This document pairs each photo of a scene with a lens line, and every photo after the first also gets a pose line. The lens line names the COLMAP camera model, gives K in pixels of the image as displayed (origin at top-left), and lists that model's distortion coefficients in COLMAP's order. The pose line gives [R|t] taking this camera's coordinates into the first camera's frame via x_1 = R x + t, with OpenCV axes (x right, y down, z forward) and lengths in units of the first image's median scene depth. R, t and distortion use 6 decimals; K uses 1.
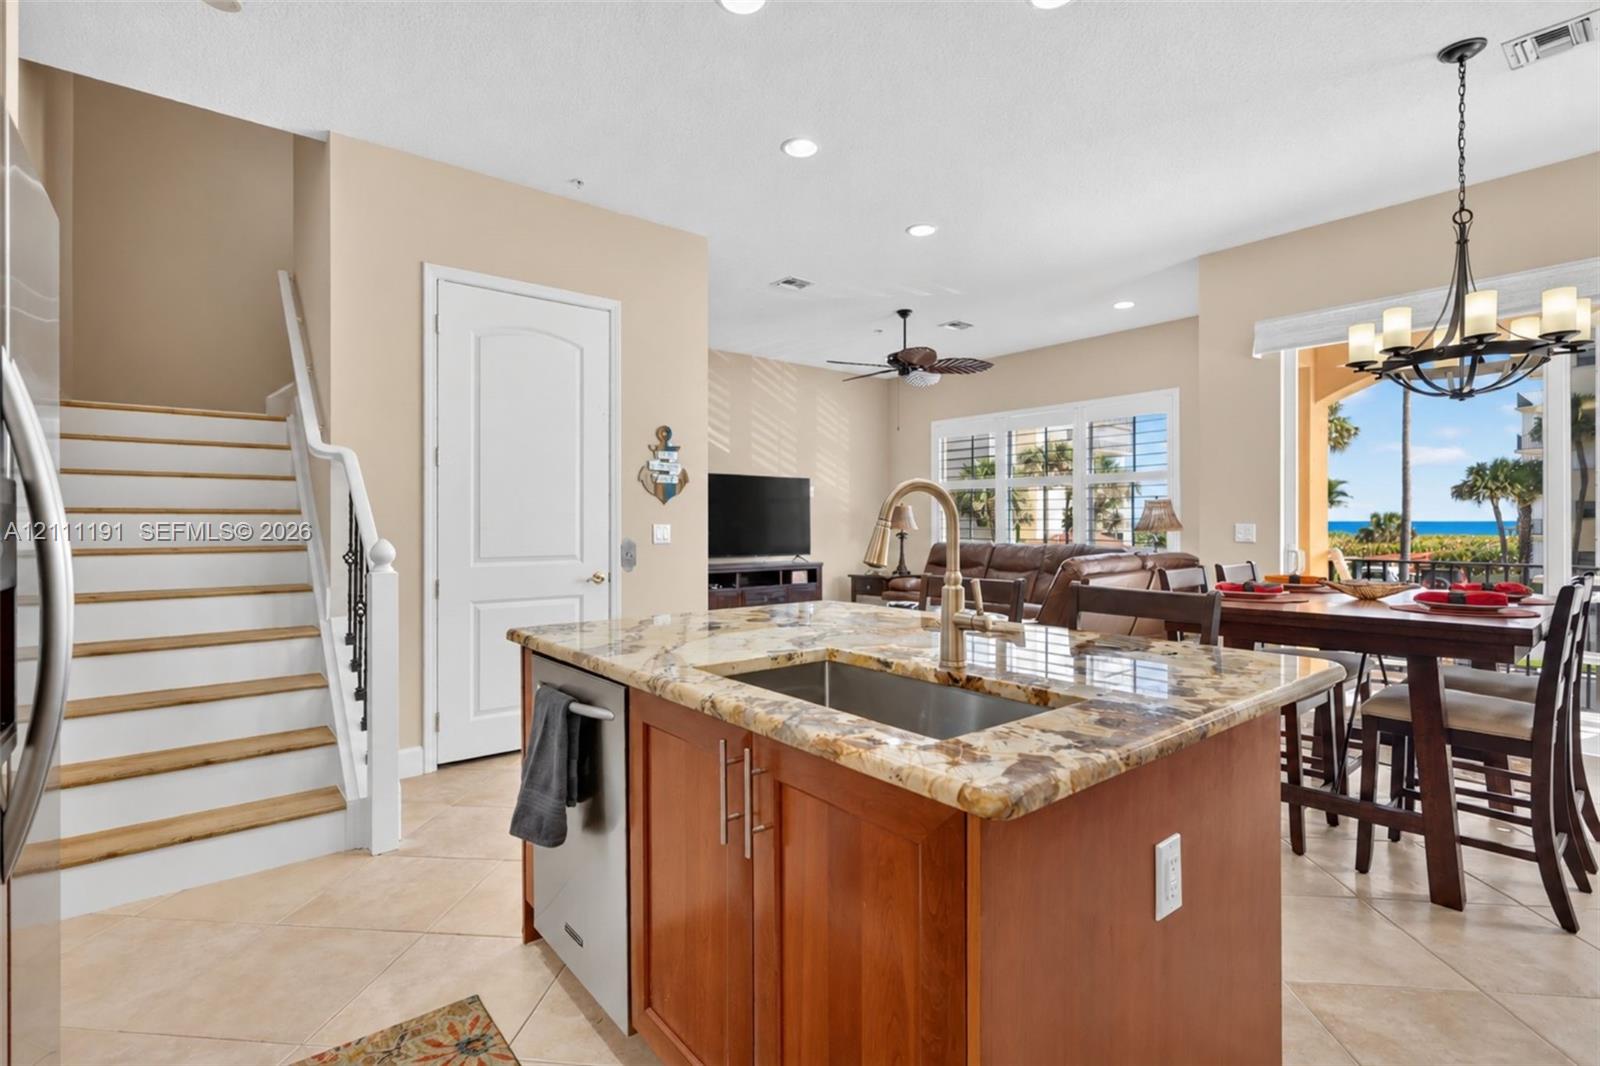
lens RADIAL K [[751.9, 0, 800.0], [0, 751.9, 533.0], [0, 0, 1]] dist [0.001953, 0.000988]
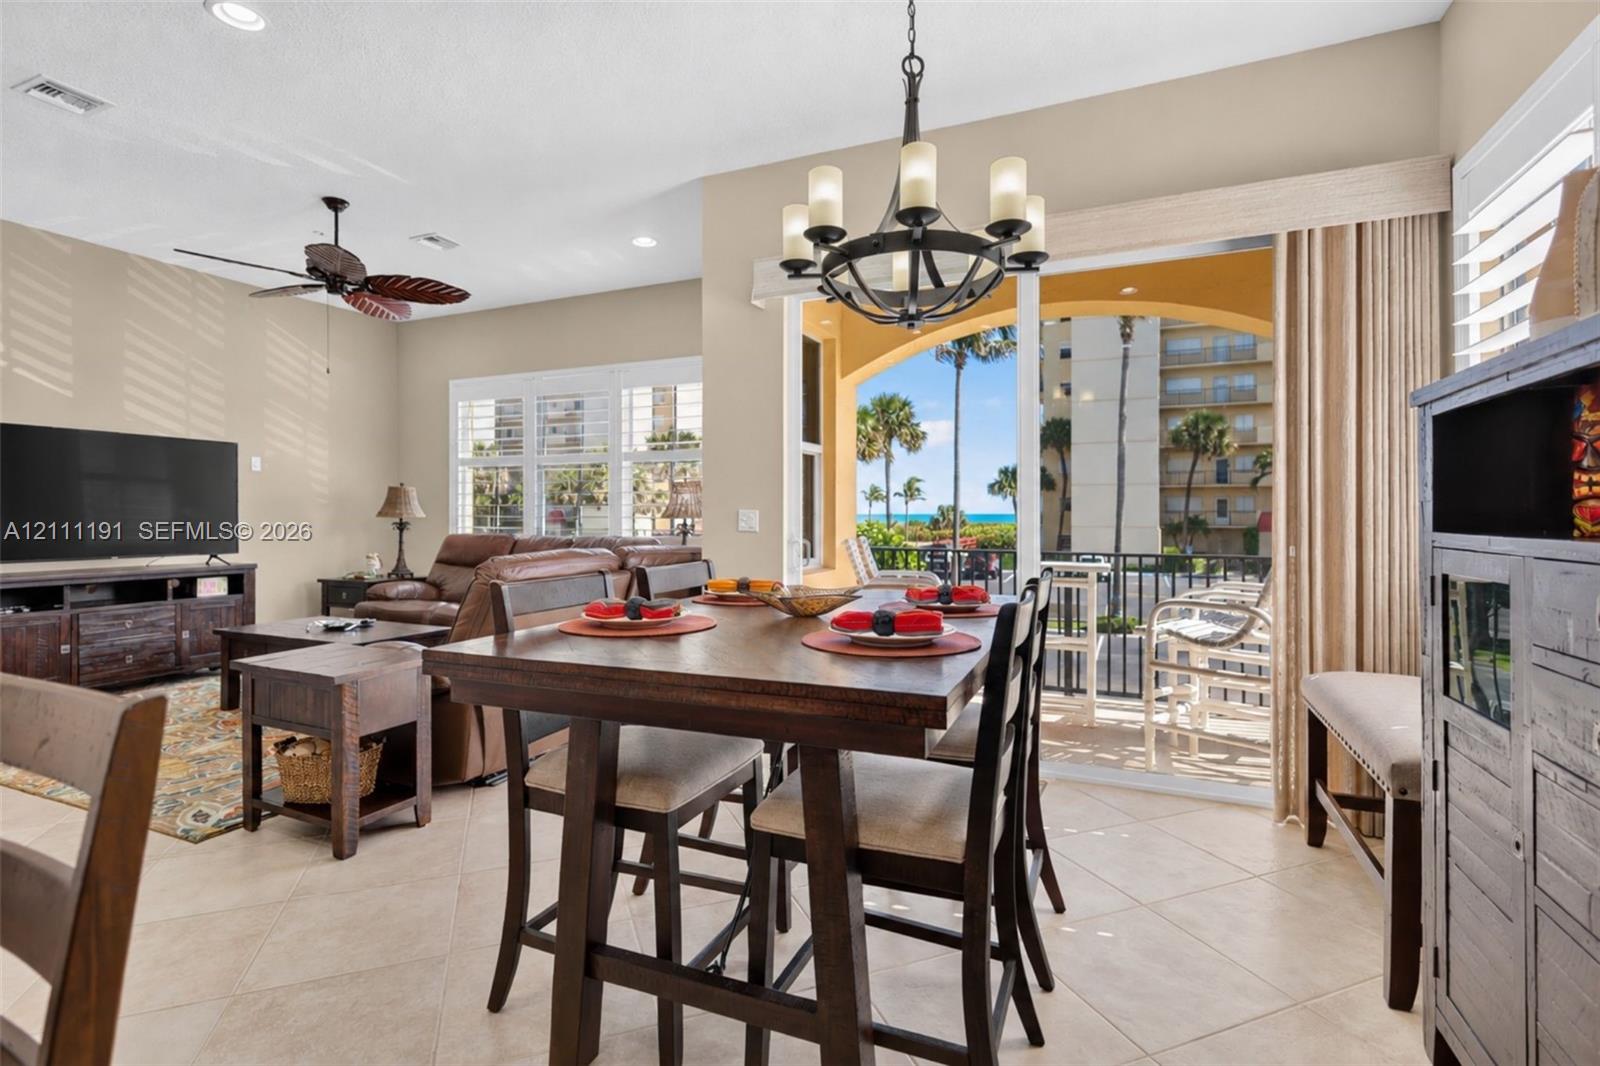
lens RADIAL K [[759.1, 0, 801.4], [0, 759.1, 514.8], [0, 0, 1]] dist [-0.000269, 0.000277]
pose [[0.893578, 0.004501, 0.448886, 0.165983], [0.000663, 0.999935, -0.011345, 0.001703], [-0.448908, 0.010436, 0.893517, 0.148081]]
